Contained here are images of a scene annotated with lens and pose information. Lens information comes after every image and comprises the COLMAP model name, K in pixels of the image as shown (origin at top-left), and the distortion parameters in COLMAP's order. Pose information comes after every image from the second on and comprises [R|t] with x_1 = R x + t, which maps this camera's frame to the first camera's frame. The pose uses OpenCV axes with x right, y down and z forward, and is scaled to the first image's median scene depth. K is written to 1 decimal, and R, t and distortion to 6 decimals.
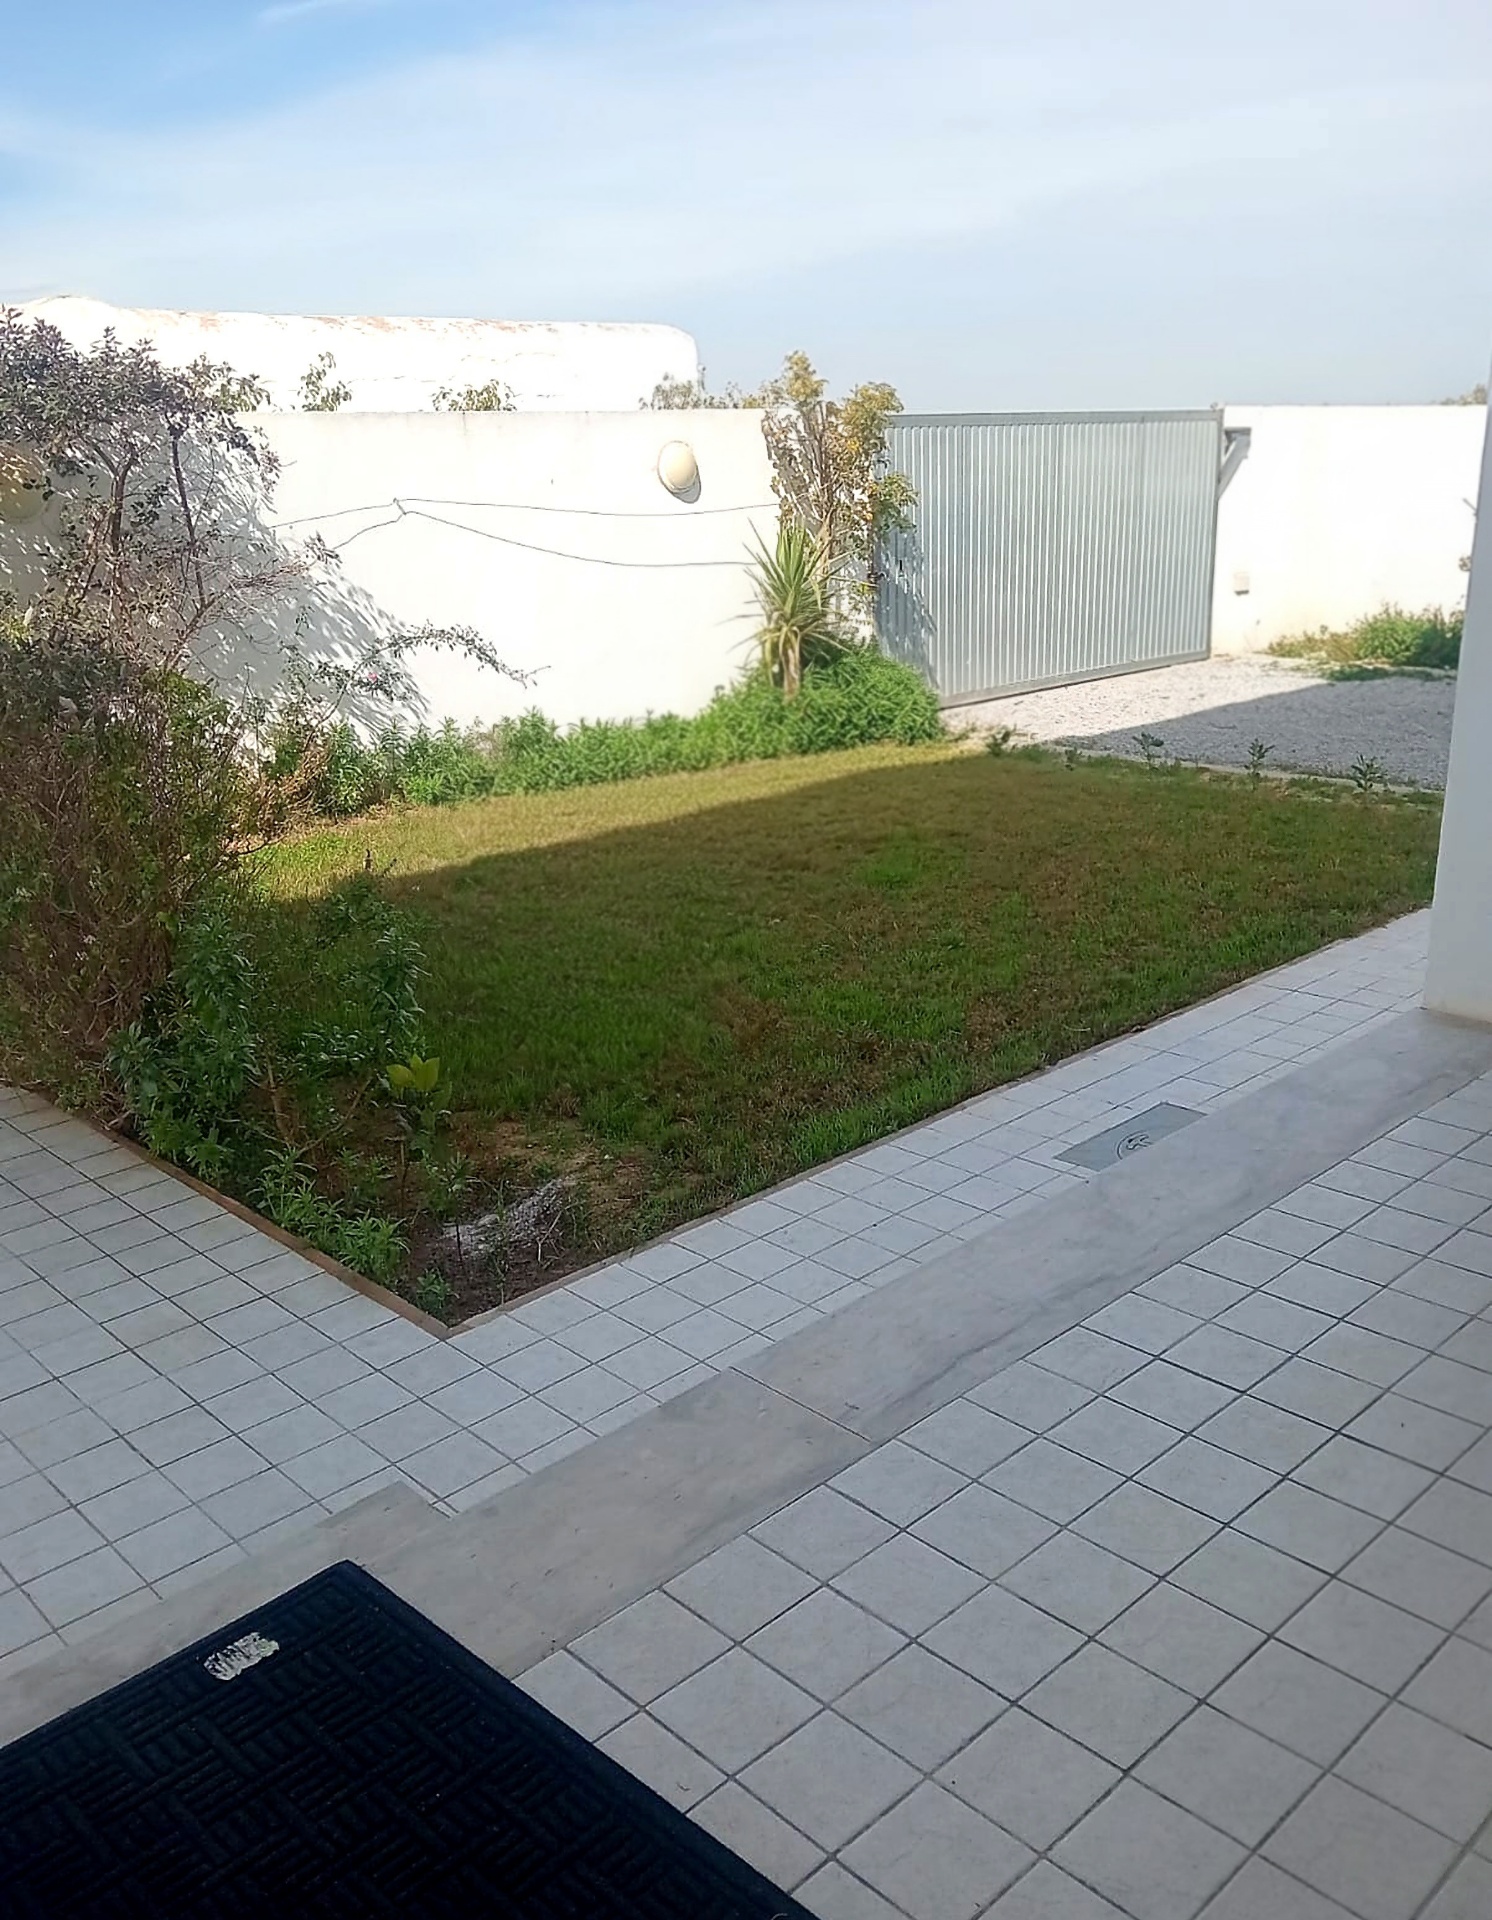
lens RADIAL K [[1626.5, 0, 776.8], [0, 1626.5, 1016.3], [0, 0, 1]] dist [0.107553, -0.222133]
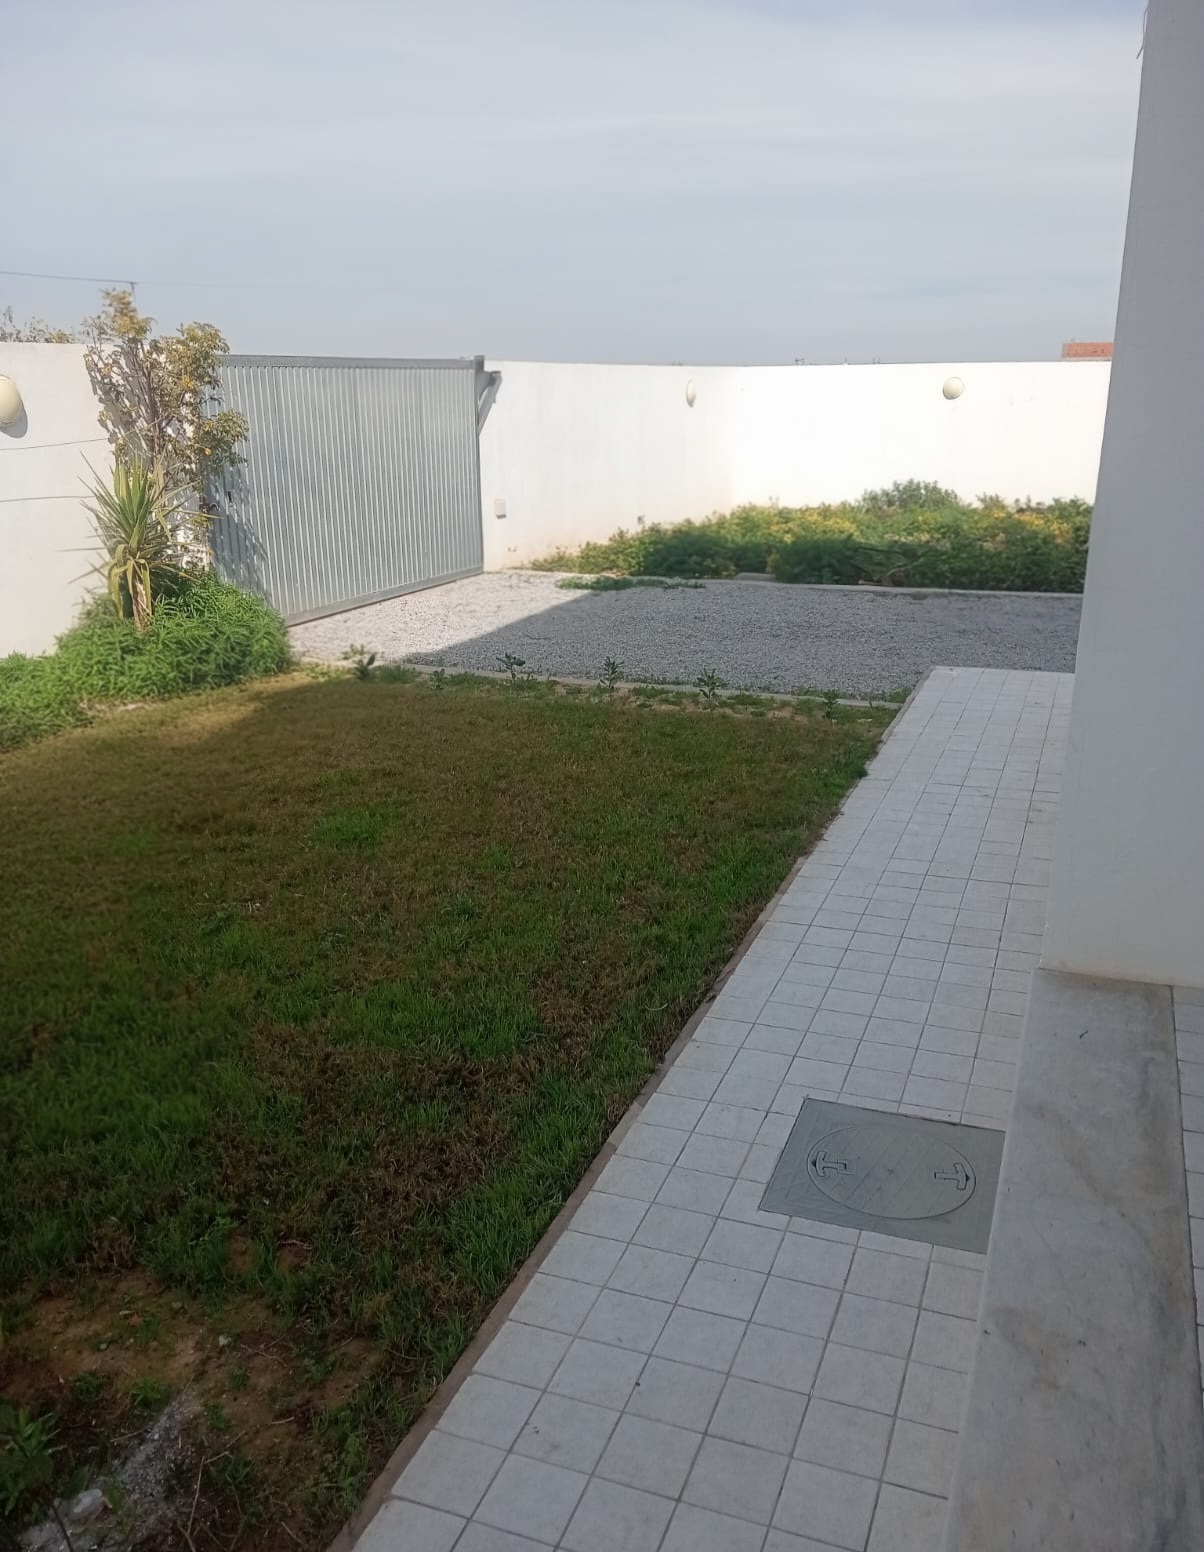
lens RADIAL K [[1314.7, 0, 626.9], [0, 1314.7, 821.5], [0, 0, 1]] dist [0.107553, -0.222133]
pose [[0.910501, -0.105204, 0.399901, -0.062839], [0.112141, 0.993674, 0.006087, -0.053122], [-0.398011, 0.039303, 0.916538, 0.149880]]
